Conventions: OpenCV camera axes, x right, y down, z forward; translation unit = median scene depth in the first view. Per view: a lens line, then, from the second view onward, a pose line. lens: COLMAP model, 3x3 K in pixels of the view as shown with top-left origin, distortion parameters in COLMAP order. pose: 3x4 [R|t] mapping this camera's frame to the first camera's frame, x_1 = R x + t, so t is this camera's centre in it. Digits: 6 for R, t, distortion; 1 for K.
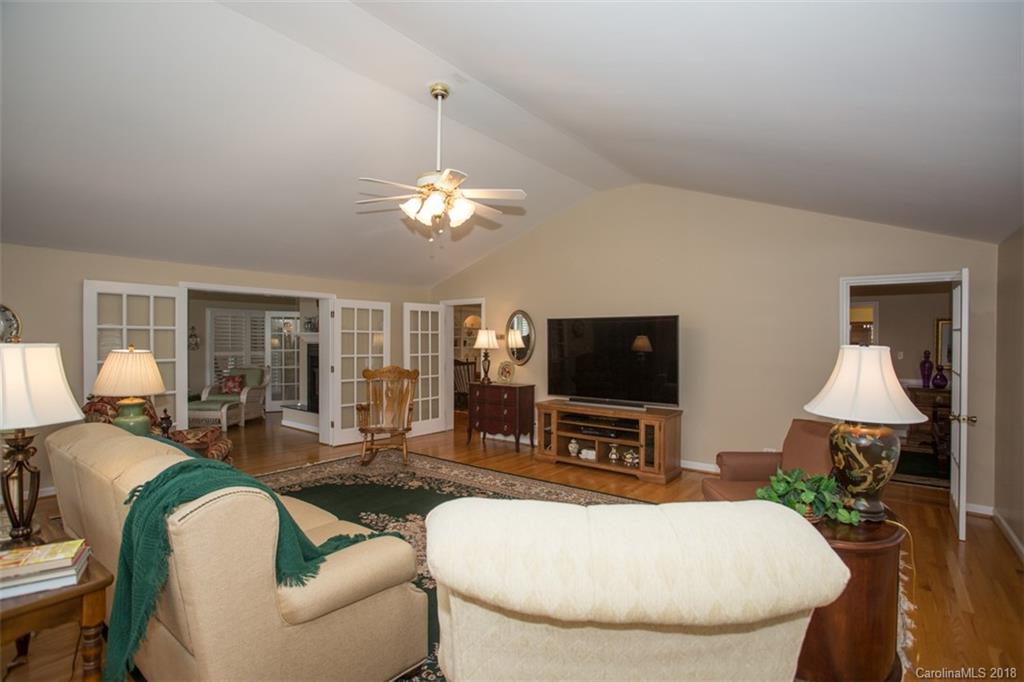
lens RADIAL K [[498.1, 0, 512.6], [0, 498.1, 344.3], [0, 0, 1]] dist [-0.036362, 0.004713]
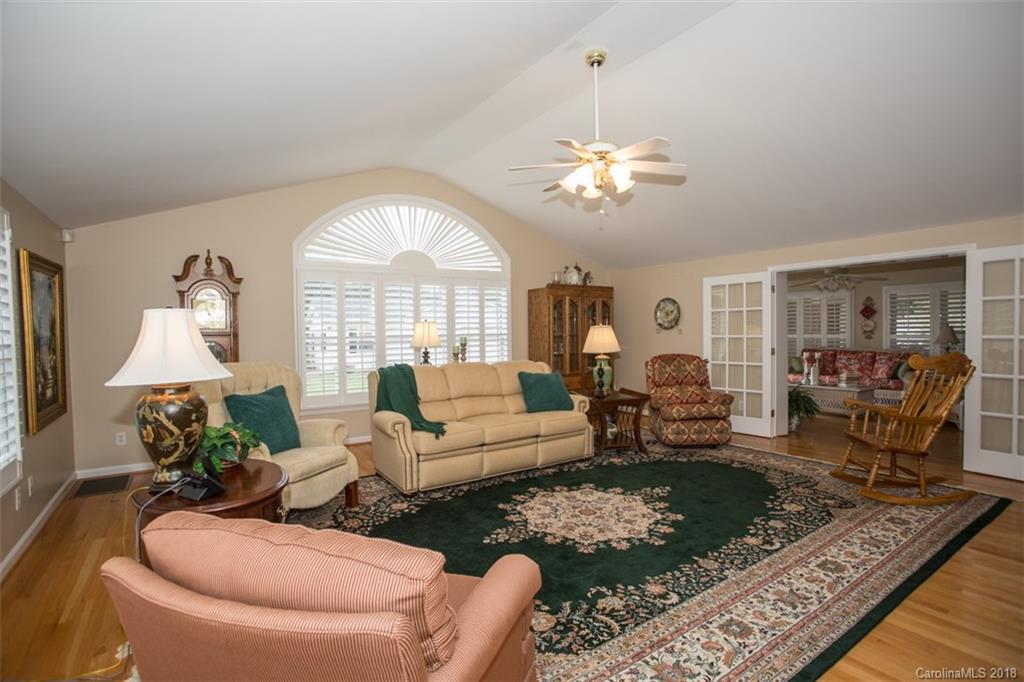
lens RADIAL K [[498.1, 0, 512.7], [0, 498.1, 342.0], [0, 0, 1]] dist [-0.036362, 0.004713]
pose [[-0.304173, 0.021294, -0.952379, 0.605954], [0.001900, 0.999762, 0.021747, 0.020874], [0.952615, 0.004805, -0.304141, 0.820369]]
